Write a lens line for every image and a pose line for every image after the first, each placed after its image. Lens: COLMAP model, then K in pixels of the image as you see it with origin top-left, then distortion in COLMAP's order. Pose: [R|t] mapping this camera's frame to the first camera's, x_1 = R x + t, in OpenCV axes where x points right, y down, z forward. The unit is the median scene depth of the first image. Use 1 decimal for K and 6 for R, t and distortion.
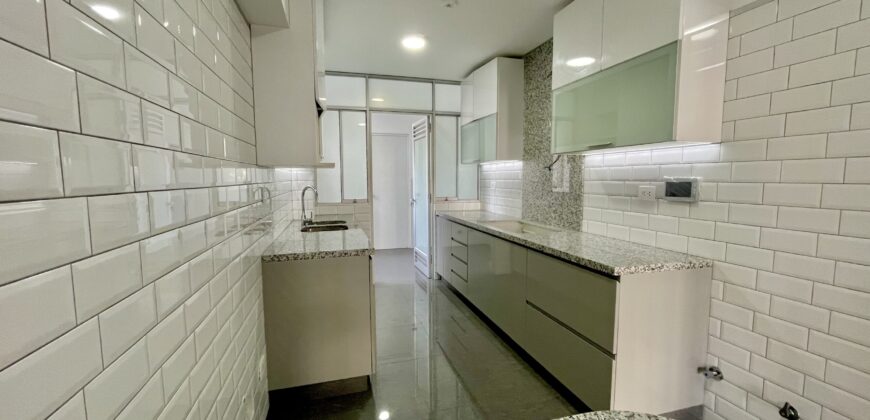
lens RADIAL K [[352.2, 0, 433.1], [0, 352.2, 208.1], [0, 0, 1]] dist [-0.004713, 0.000300]
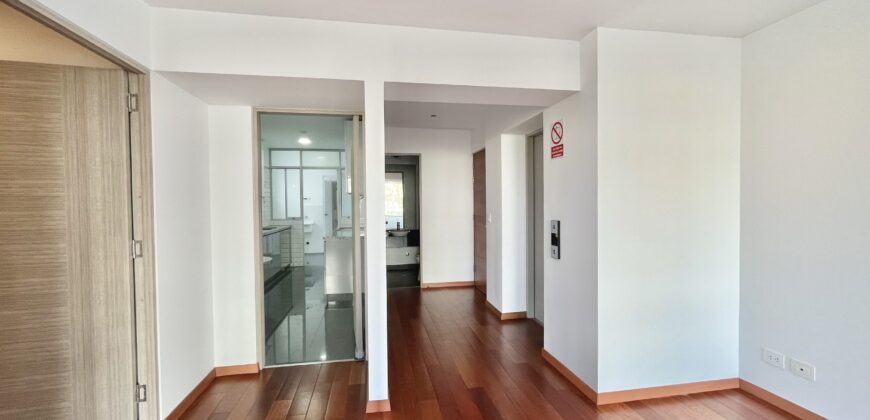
lens RADIAL K [[352.2, 0, 437.2], [0, 352.2, 210.4], [0, 0, 1]] dist [-0.004713, 0.000300]
pose [[0.994011, -0.001338, -0.109270, 0.712082], [-0.006165, 0.997646, -0.068300, 0.059648], [0.109104, 0.068564, 0.991663, -0.711786]]
